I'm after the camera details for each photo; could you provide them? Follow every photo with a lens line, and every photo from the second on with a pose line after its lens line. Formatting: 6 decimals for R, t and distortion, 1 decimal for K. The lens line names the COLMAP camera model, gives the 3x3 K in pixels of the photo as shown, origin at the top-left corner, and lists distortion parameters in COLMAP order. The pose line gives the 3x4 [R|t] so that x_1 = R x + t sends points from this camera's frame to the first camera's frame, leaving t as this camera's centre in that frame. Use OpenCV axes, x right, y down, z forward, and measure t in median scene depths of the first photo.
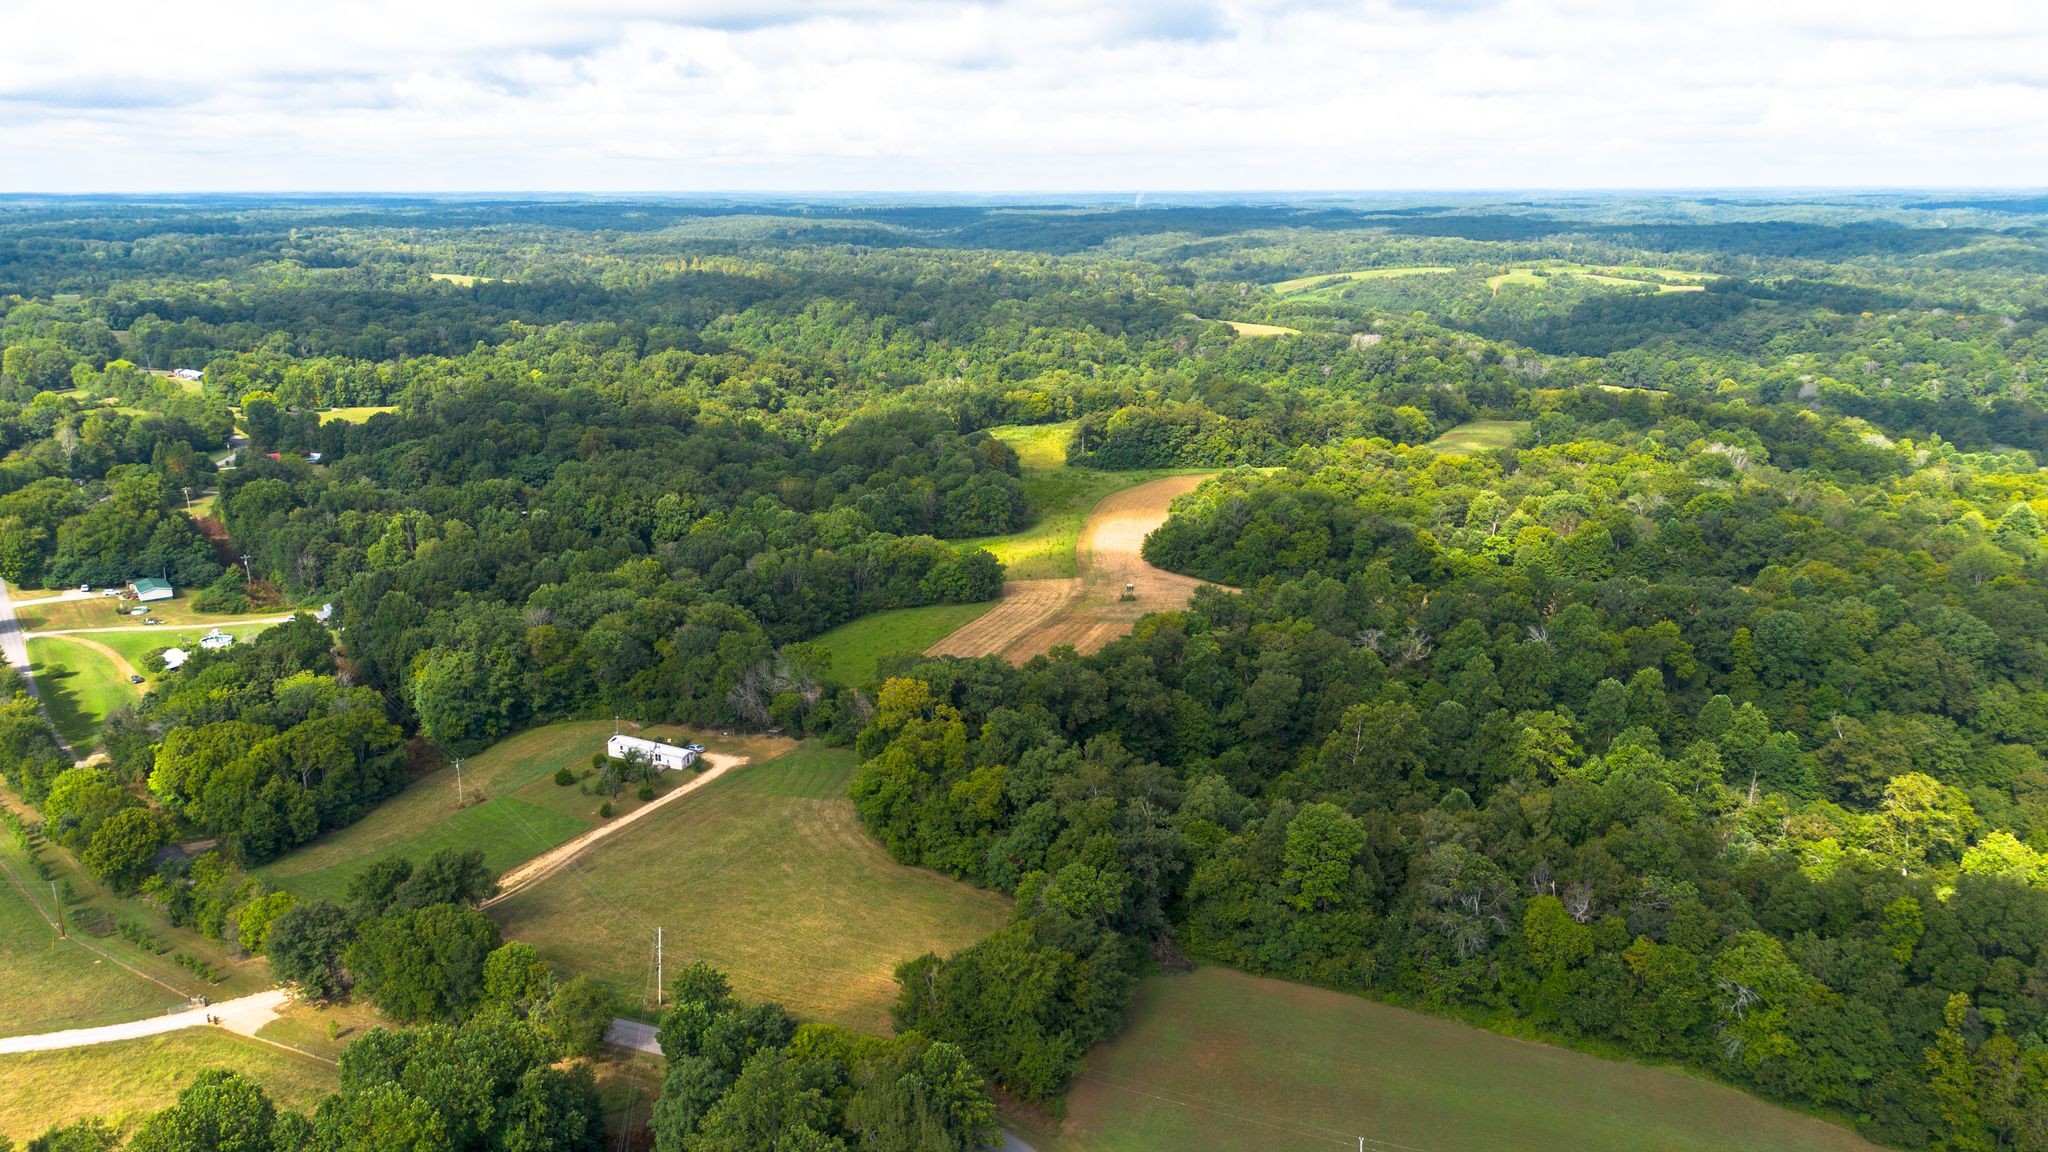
lens RADIAL K [[1466.3, 0, 1016.5], [0, 1466.3, 569.1], [0, 0, 1]] dist [0.083337, -0.096943]
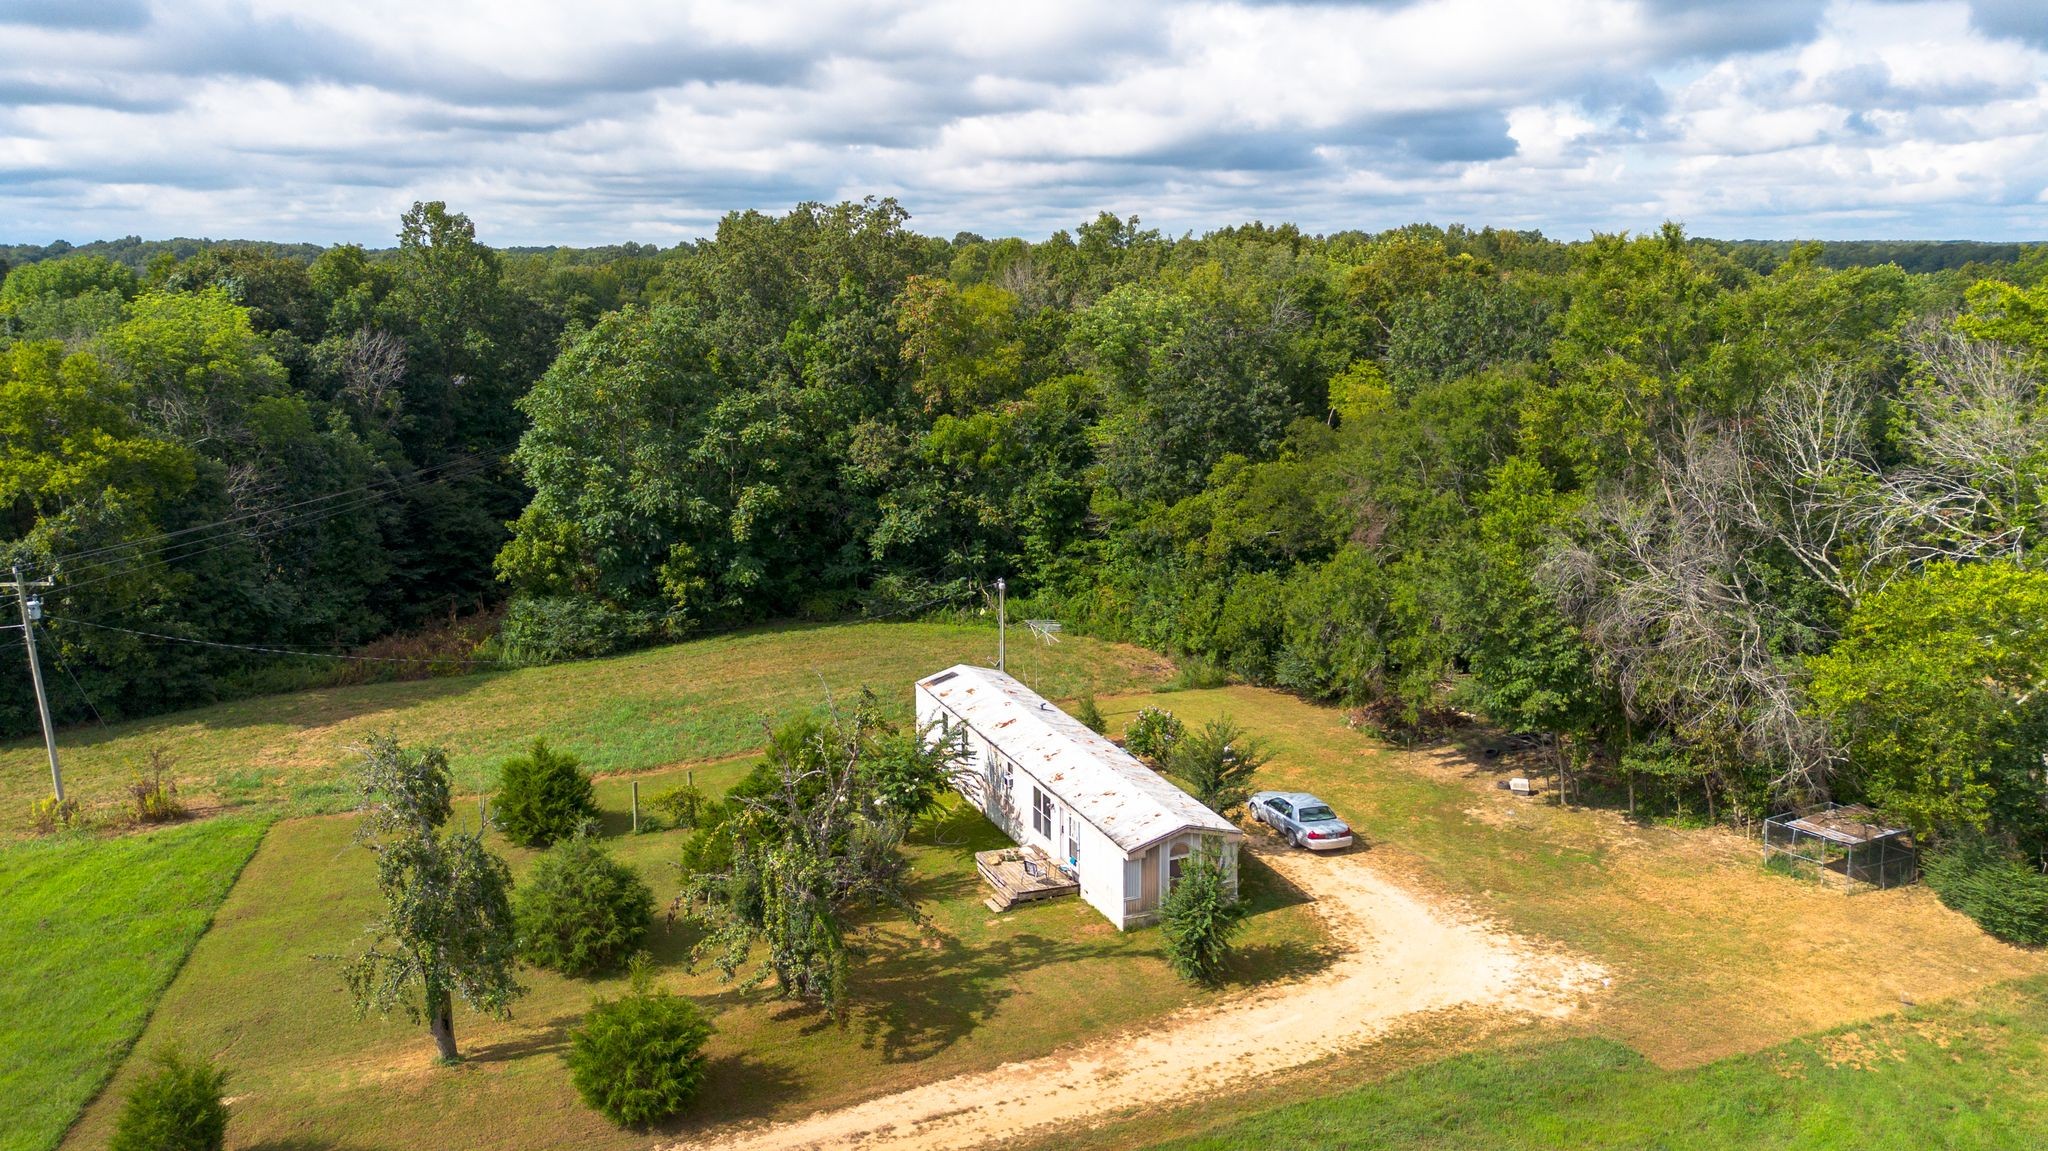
lens RADIAL K [[1466.3, 0, 1016.5], [0, 1466.3, 568.6], [0, 0, 1]] dist [0.083337, -0.096943]
pose [[0.787717, 0.128017, -0.602589, -0.140549], [-0.151471, 0.988389, 0.011972, 0.093347], [0.597125, 0.081845, 0.797962, 0.820373]]
